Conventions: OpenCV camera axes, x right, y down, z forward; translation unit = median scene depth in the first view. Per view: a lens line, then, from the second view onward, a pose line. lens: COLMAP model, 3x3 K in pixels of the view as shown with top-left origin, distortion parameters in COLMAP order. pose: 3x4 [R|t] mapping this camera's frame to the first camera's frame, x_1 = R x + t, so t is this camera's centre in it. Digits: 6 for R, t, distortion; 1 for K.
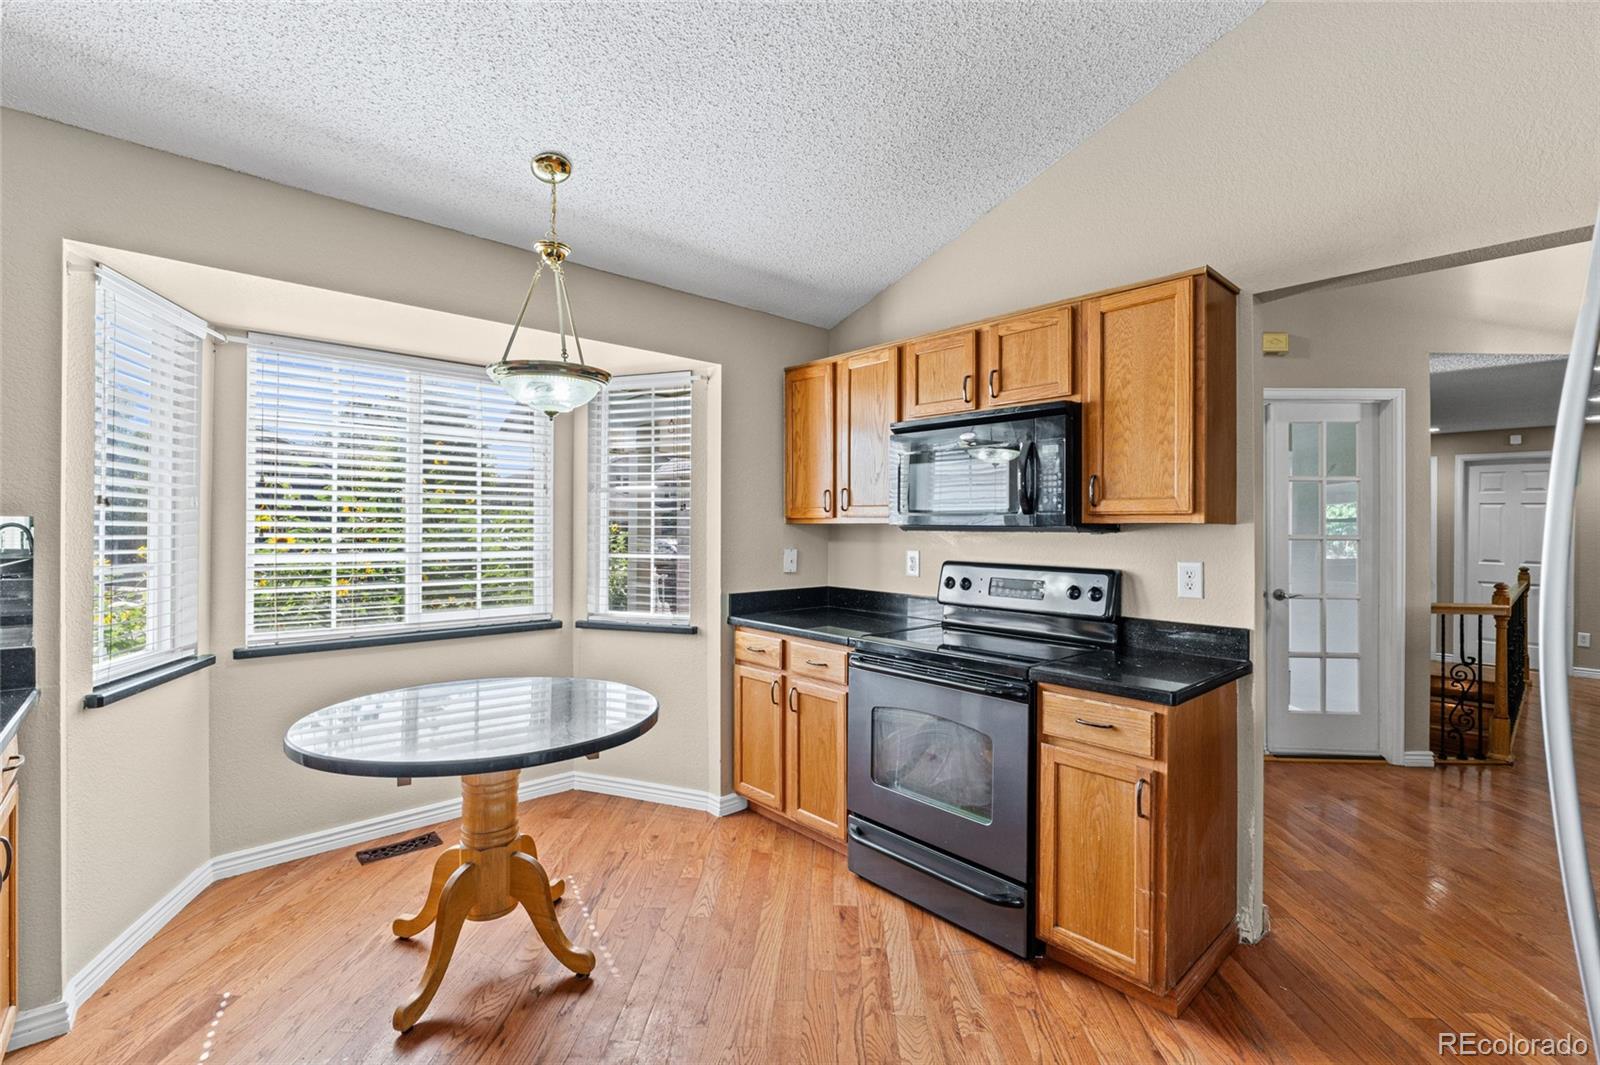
lens RADIAL K [[709.4, 0, 800.3], [0, 709.4, 522.7], [0, 0, 1]] dist [-0.003231, -0.000722]
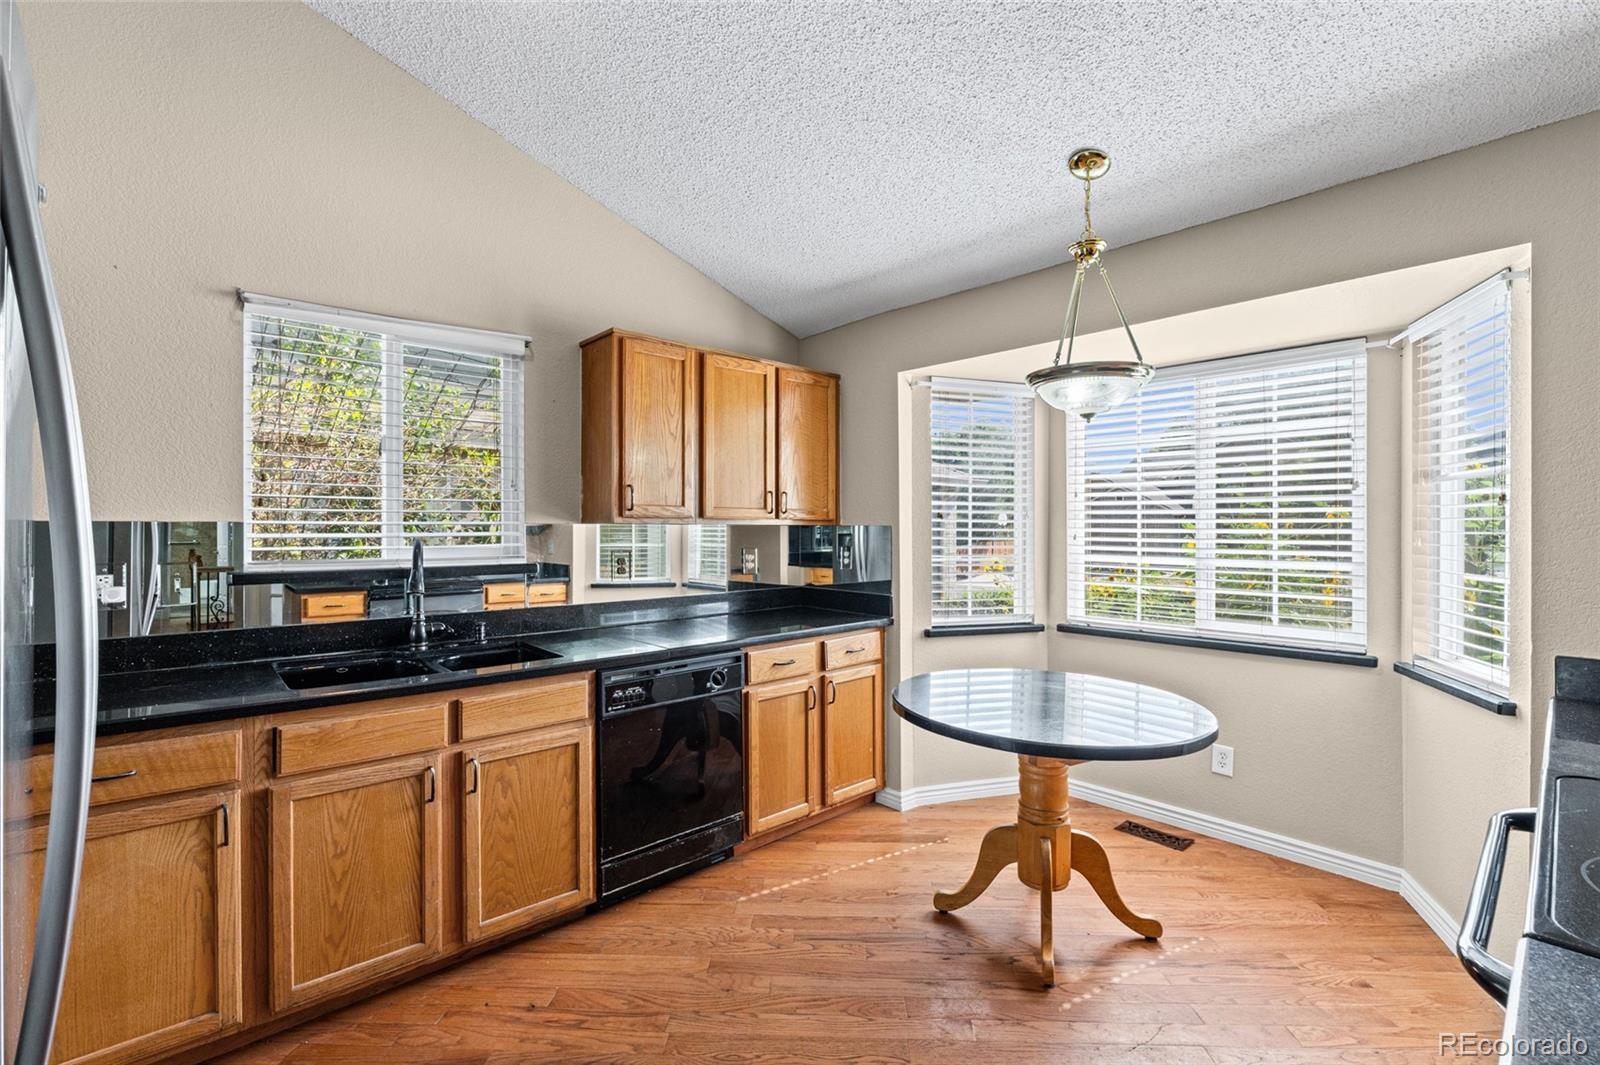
lens RADIAL K [[705.7, 0, 800.0], [0, 705.7, 532.5], [0, 0, 1]] dist [-0.002919, -0.000212]
pose [[0.004496, -0.000433, -0.999990, 0.465008], [0.001320, 0.999999, -0.000427, 0.005966], [0.999989, -0.001318, 0.004497, 0.444712]]
